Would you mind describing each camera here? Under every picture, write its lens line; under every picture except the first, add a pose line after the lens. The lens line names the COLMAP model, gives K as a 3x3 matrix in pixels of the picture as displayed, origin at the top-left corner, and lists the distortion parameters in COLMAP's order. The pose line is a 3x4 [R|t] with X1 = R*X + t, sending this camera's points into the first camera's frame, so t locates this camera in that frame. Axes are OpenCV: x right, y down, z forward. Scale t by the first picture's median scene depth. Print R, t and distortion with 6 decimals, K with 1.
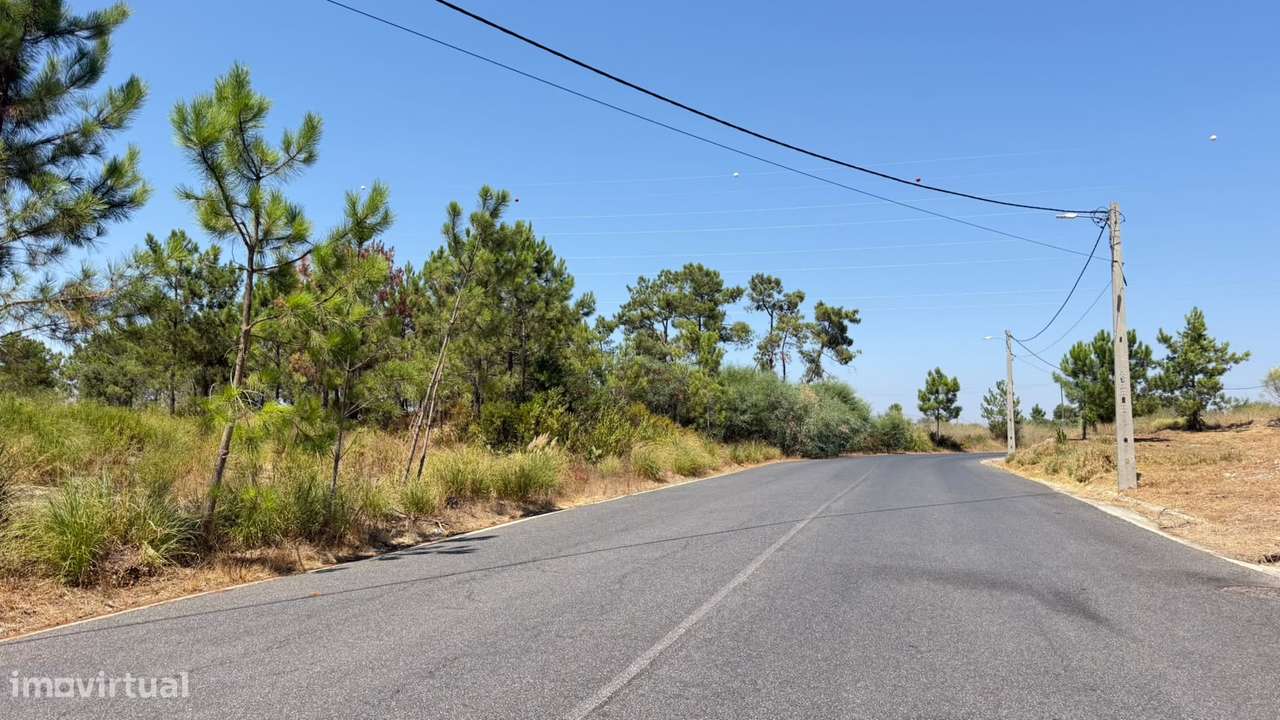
lens RADIAL K [[979.6, 0, 642.6], [0, 979.6, 333.6], [0, 0, 1]] dist [0.082731, 0.009812]
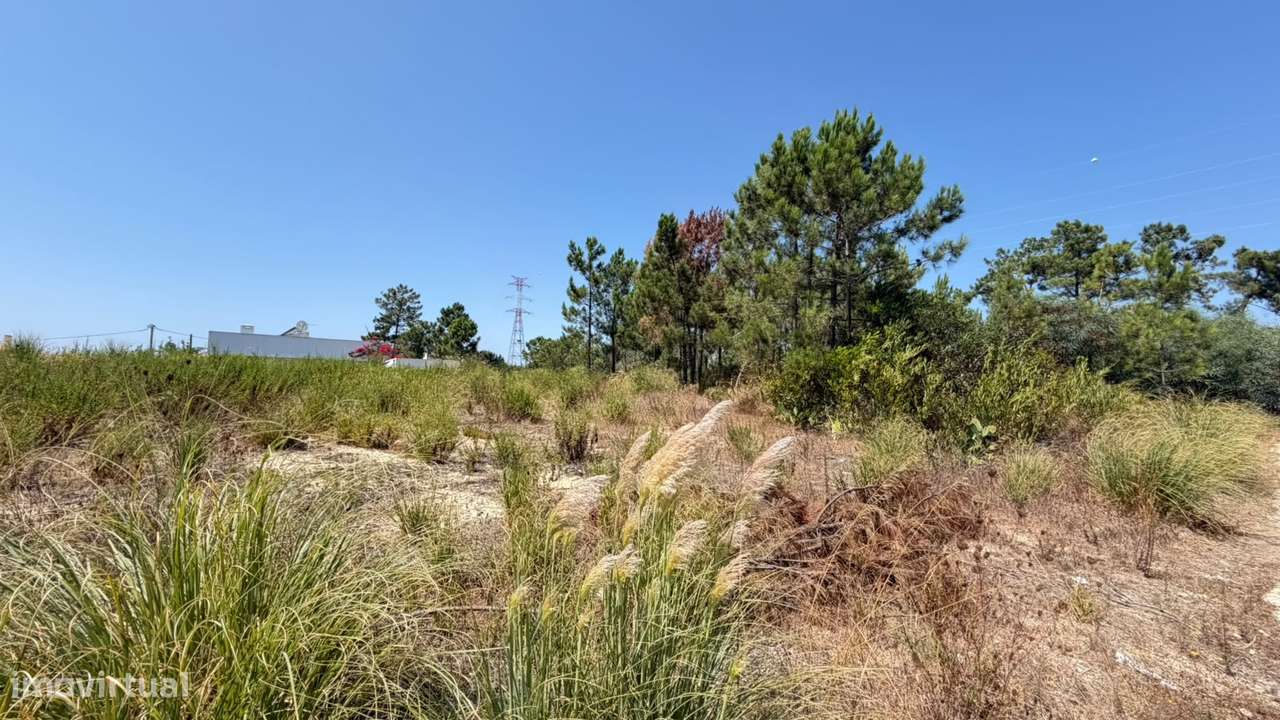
lens RADIAL K [[509.4, 0, 637.3], [0, 509.4, 364.7], [0, 0, 1]] dist [0.005634, -0.002077]
pose [[0.828195, -0.020527, -0.560064, -0.021428], [0.051291, 0.997911, 0.039272, 0.030183], [0.558088, -0.061251, 0.827518, 0.308257]]
